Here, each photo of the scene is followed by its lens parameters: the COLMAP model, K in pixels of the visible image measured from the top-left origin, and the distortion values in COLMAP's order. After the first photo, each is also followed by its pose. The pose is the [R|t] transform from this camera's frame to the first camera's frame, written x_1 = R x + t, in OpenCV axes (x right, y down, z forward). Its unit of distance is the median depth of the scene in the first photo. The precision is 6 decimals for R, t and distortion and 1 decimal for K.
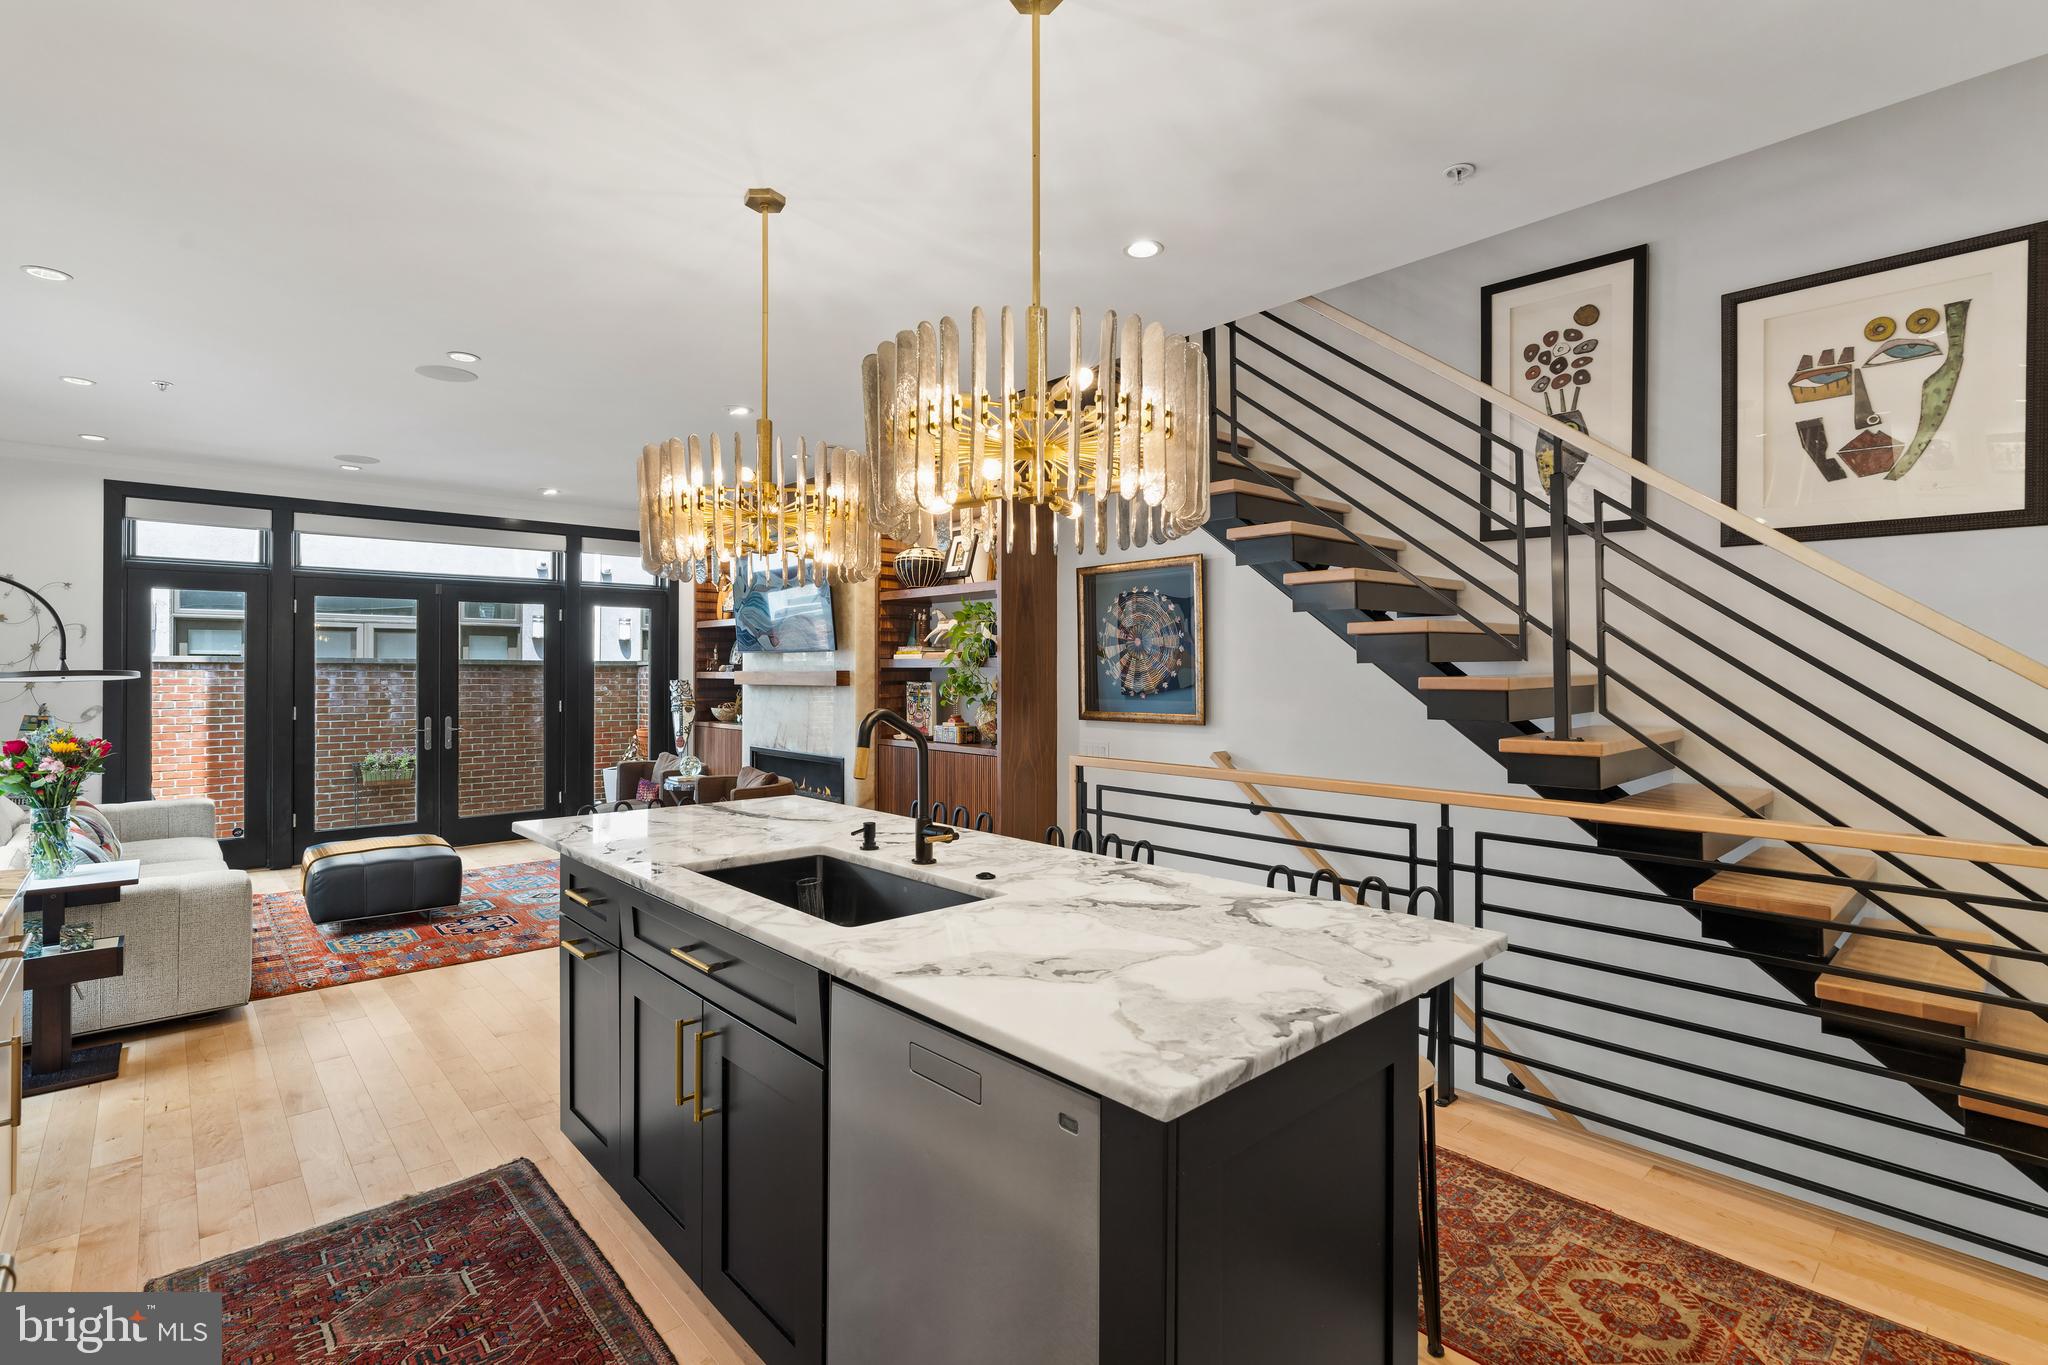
lens RADIAL K [[940.8, 0, 1009.0], [0, 940.8, 662.6], [0, 0, 1]] dist [-0.000333, 0.000204]
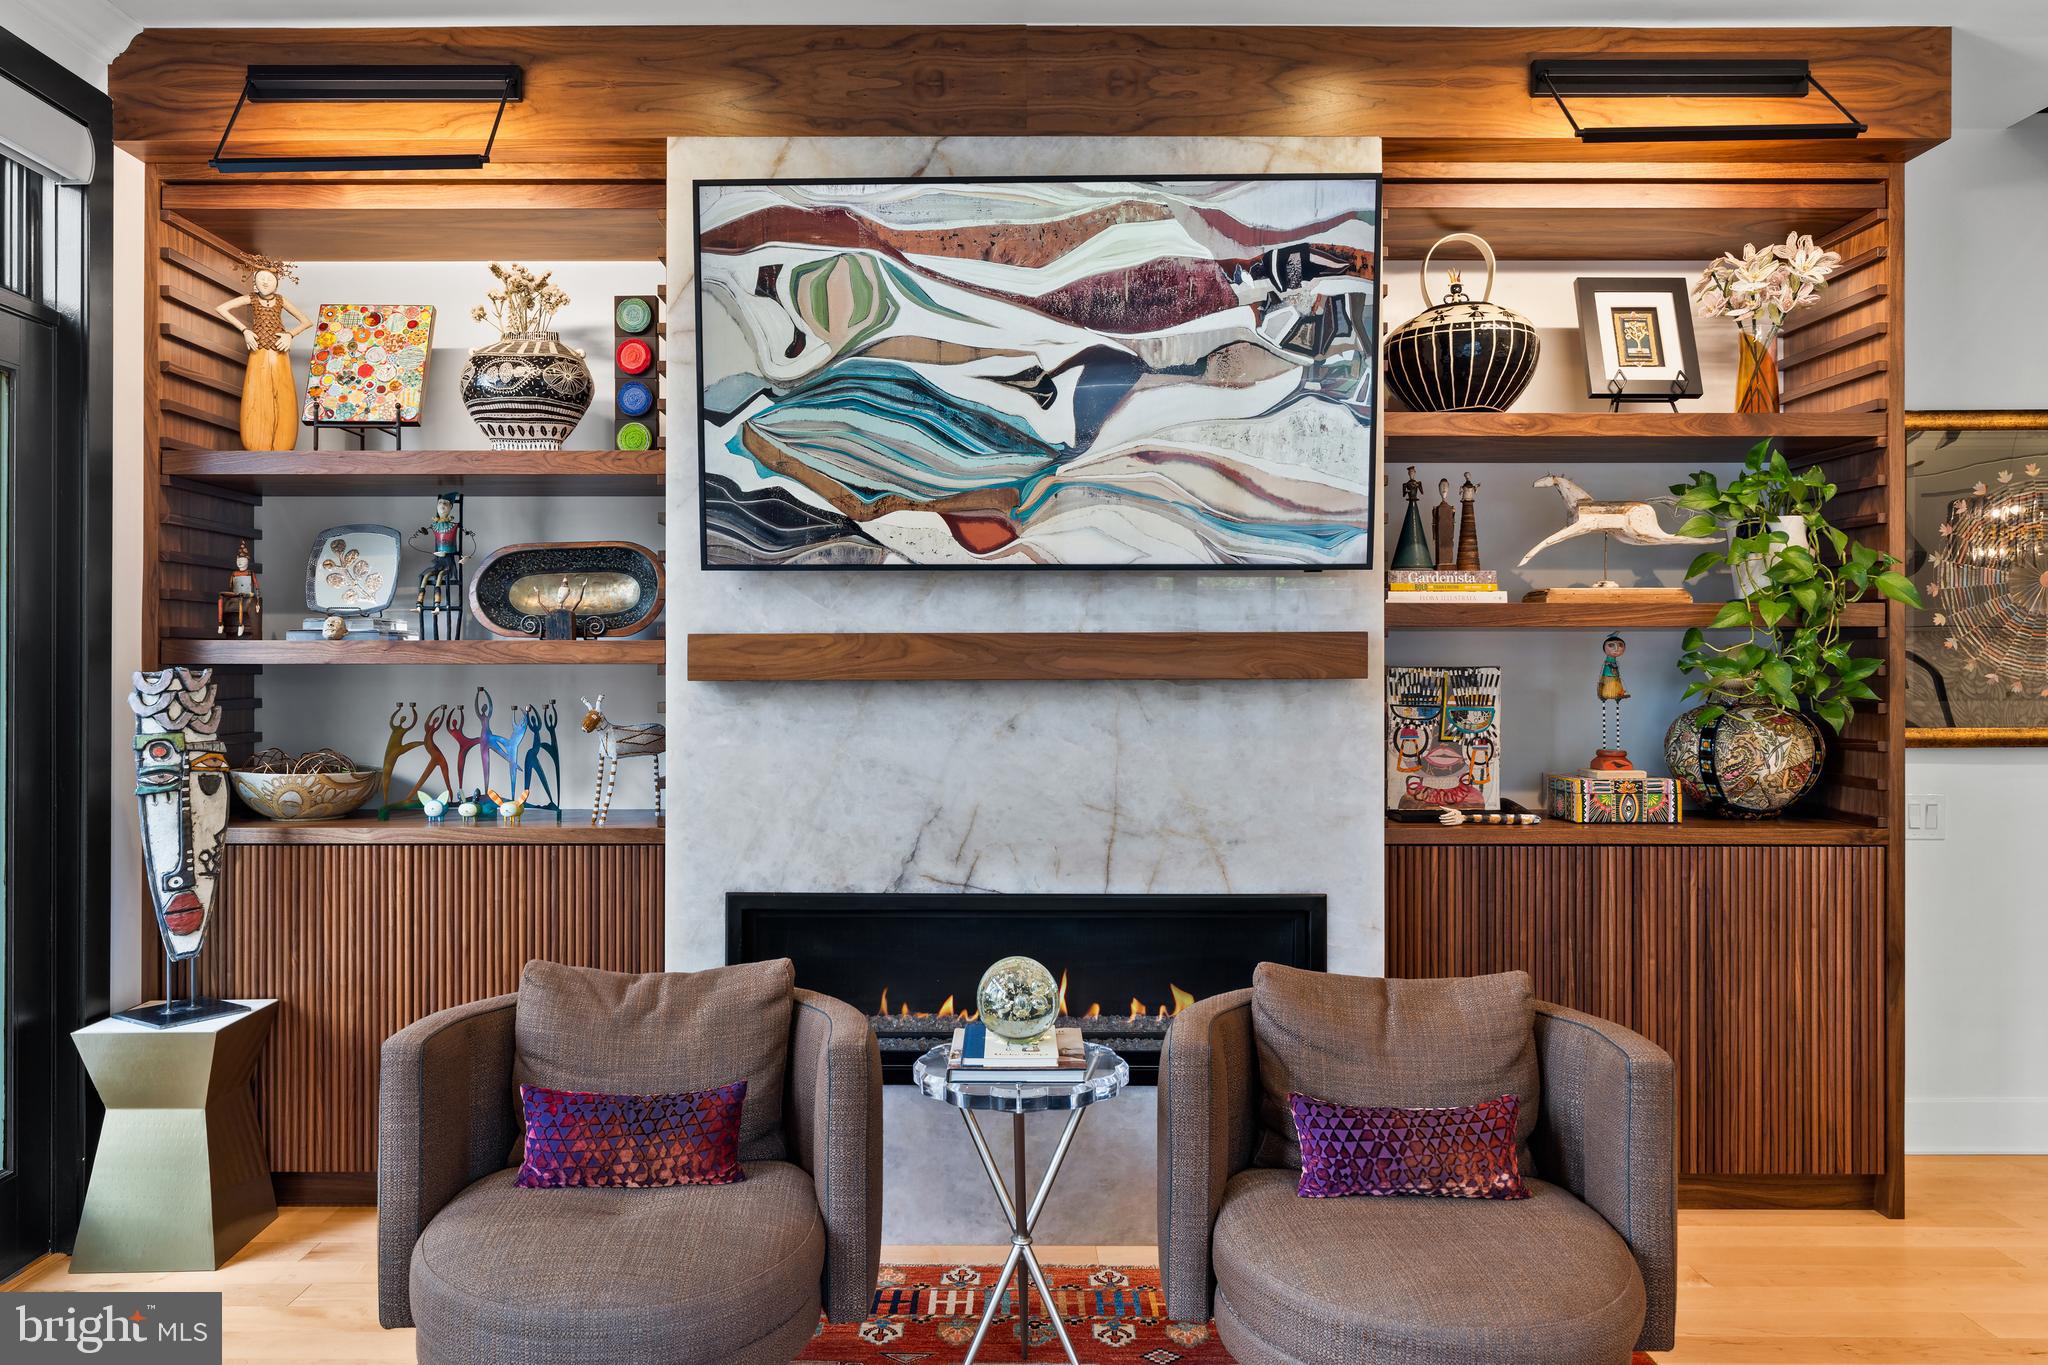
lens RADIAL K [[1388.8, 0, 1022.0], [0, 1388.8, 665.7], [0, 0, 1]] dist [0.002621, 0.000381]
pose [[0.676223, 0.002684, 0.736692, -0.513459], [-0.005884, 0.999981, 0.001758, 0.016645], [-0.736673, -0.005523, 0.676226, 0.628892]]
